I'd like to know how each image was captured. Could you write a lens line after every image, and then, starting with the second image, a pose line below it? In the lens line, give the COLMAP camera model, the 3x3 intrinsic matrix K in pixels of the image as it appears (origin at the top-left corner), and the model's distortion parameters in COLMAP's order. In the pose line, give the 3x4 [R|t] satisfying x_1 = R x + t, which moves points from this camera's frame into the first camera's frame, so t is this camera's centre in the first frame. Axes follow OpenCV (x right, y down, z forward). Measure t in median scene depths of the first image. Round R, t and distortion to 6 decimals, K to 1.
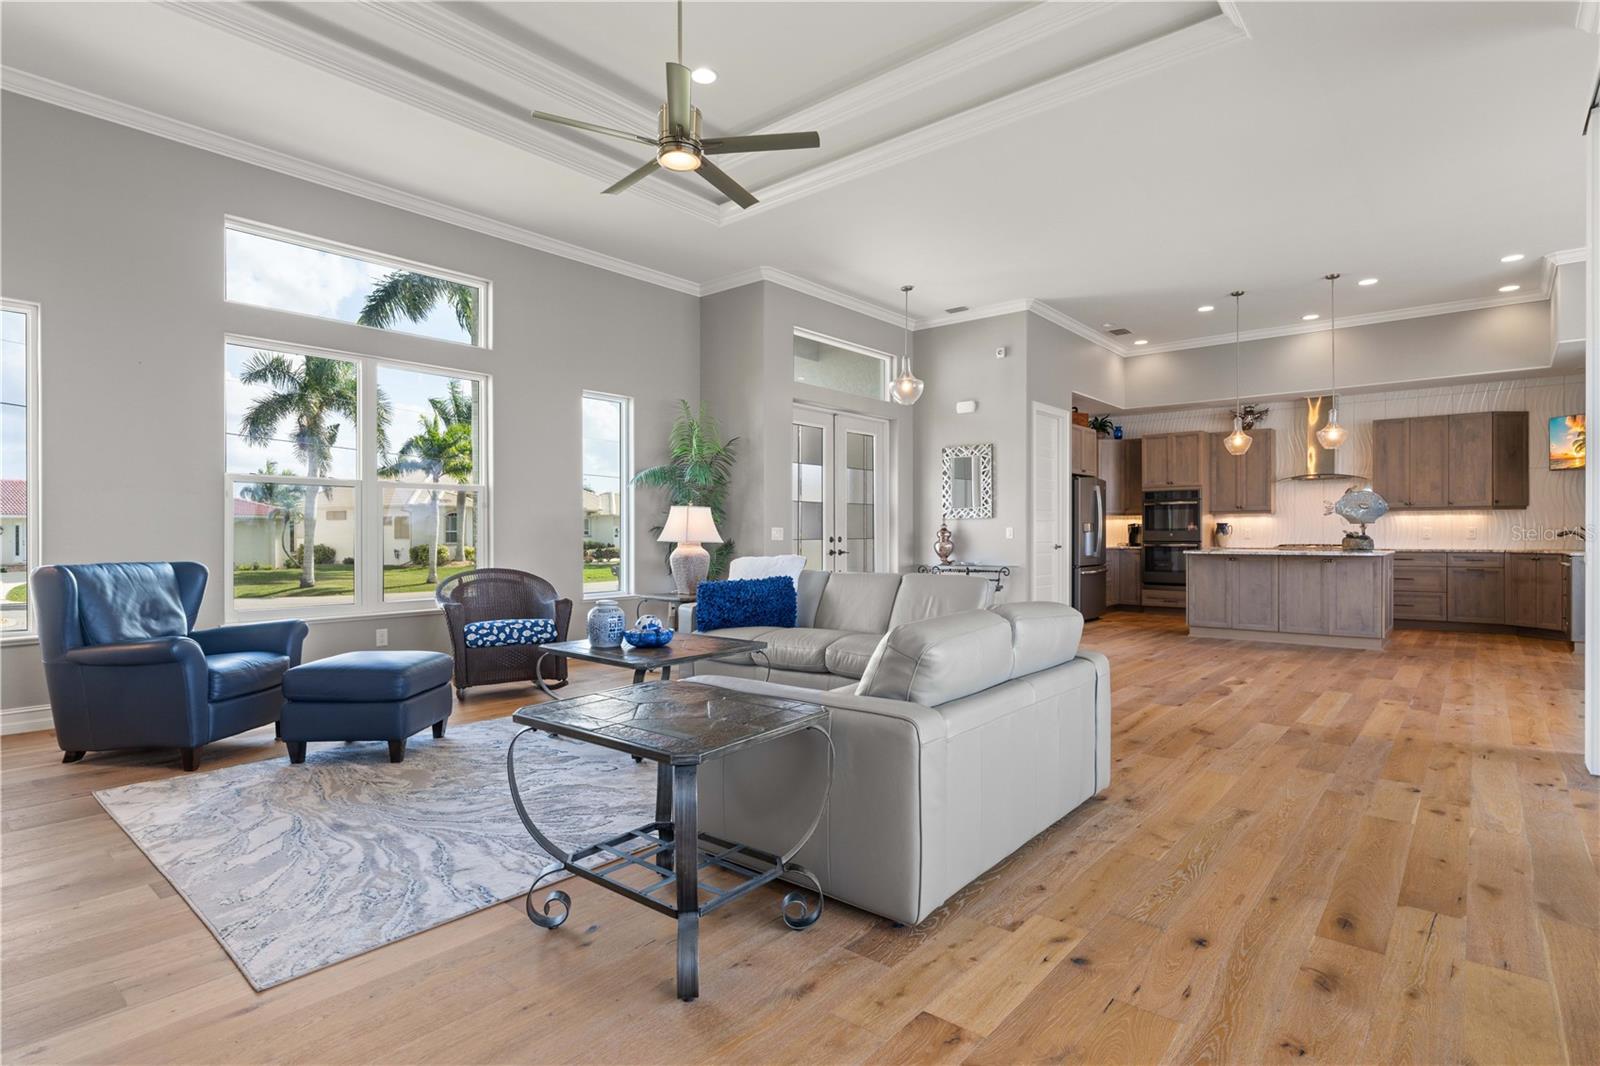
lens RADIAL K [[808.4, 0, 815.5], [0, 808.4, 533.3], [0, 0, 1]] dist [0.017283, -0.000457]
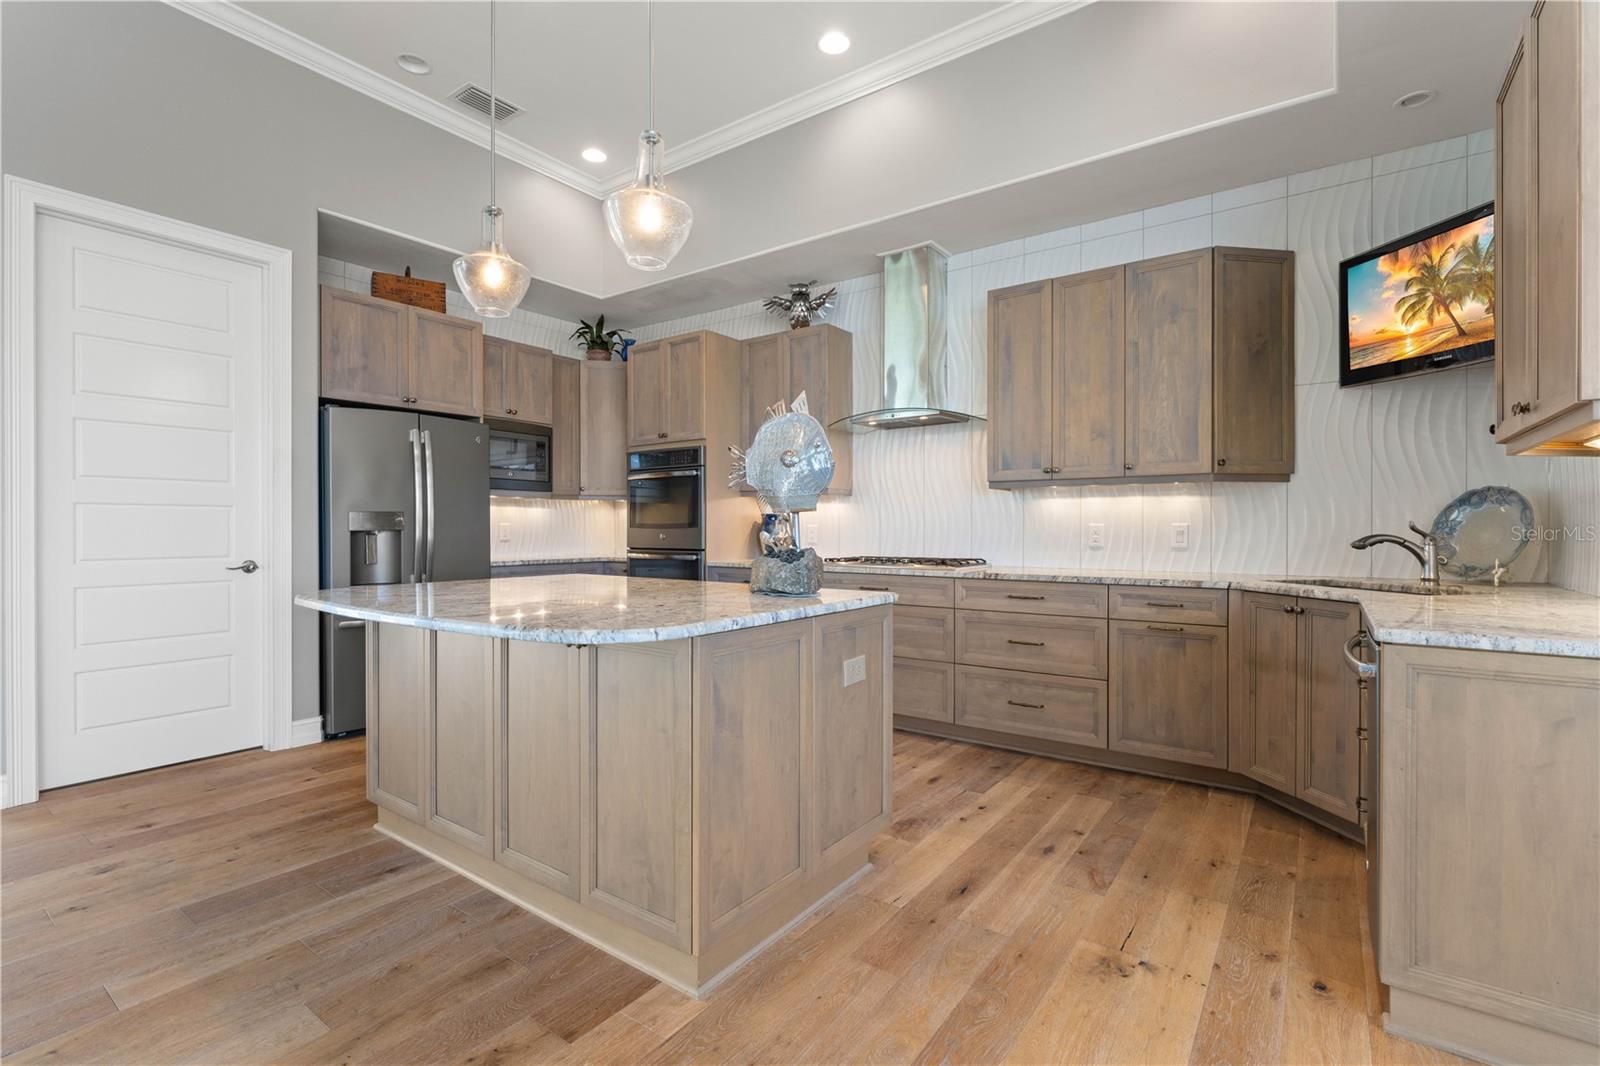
lens RADIAL K [[719.5, 0, 798.6], [0, 719.5, 526.5], [0, 0, 1]] dist [-0.001068, -0.000017]
pose [[0.998615, 0.002976, 0.052534, 0.594977], [-0.003018, 0.999995, 0.000729, -0.005699], [-0.052532, -0.000887, 0.998619, 0.641428]]
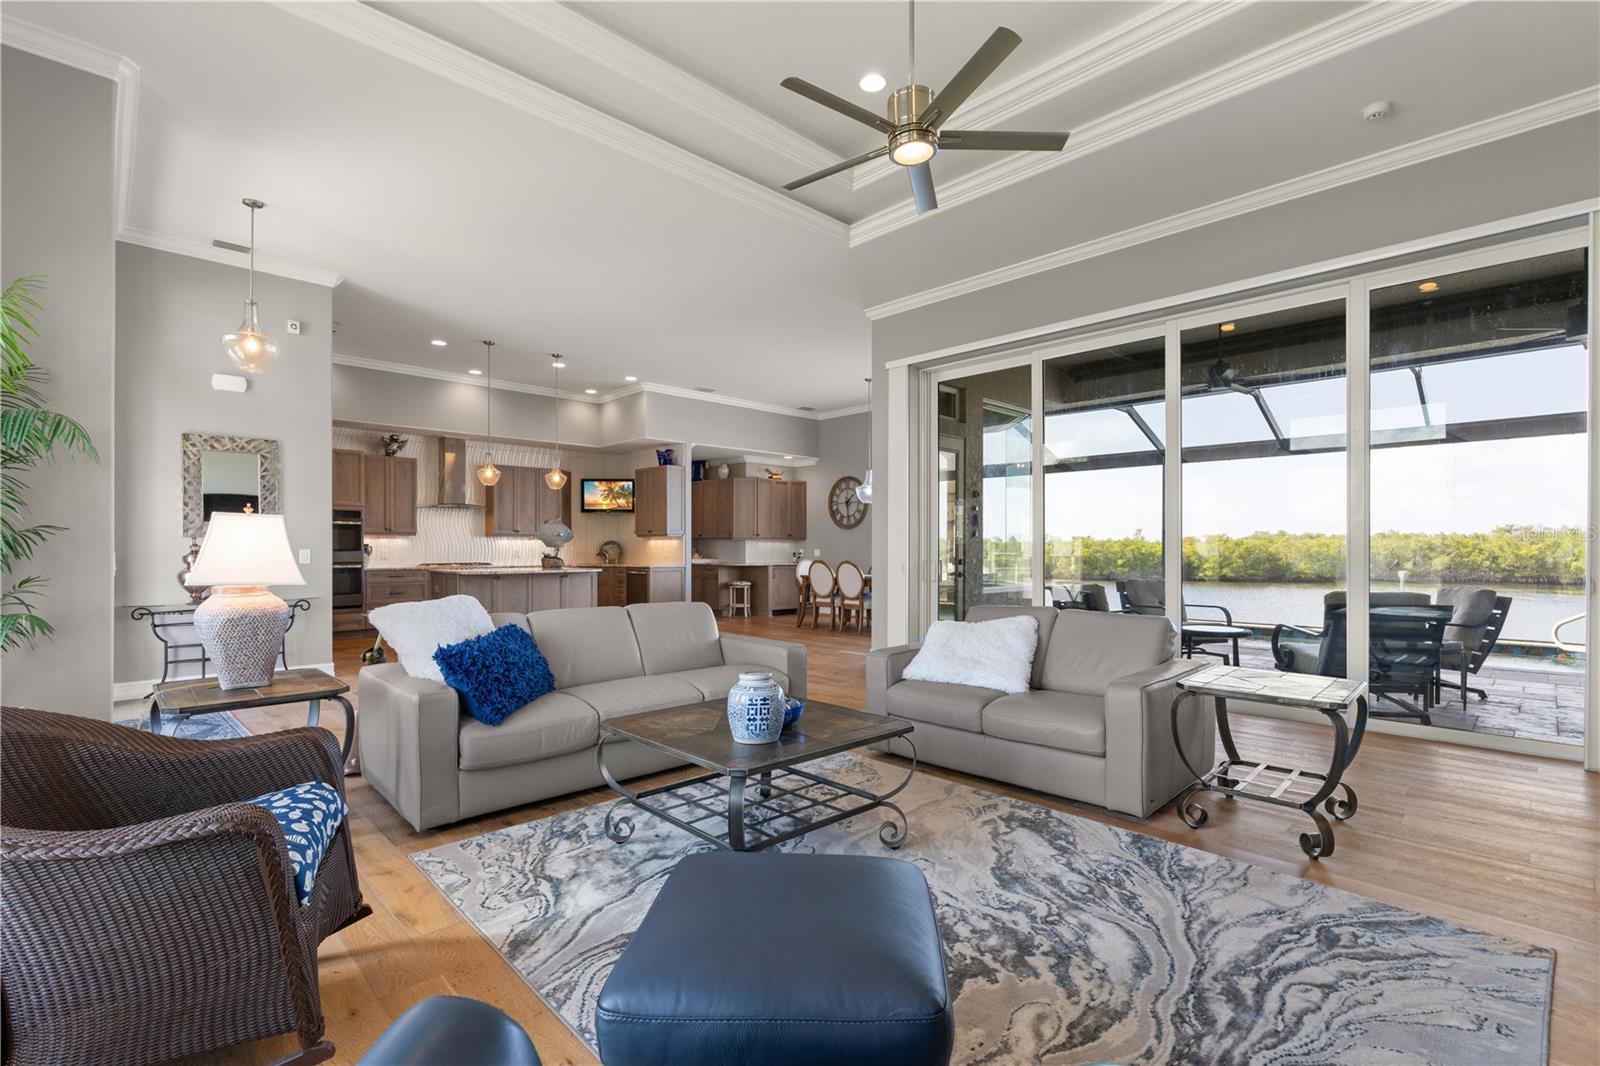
lens RADIAL K [[723.5, 0, 802.0], [0, 723.5, 544.1], [0, 0, 1]] dist [-0.004499, 0.001014]
pose [[0.112981, 0.005899, 0.993580, -0.400730], [0.001559, 0.999980, -0.006114, -0.007916], [-0.993596, 0.002240, 0.112969, 0.426362]]
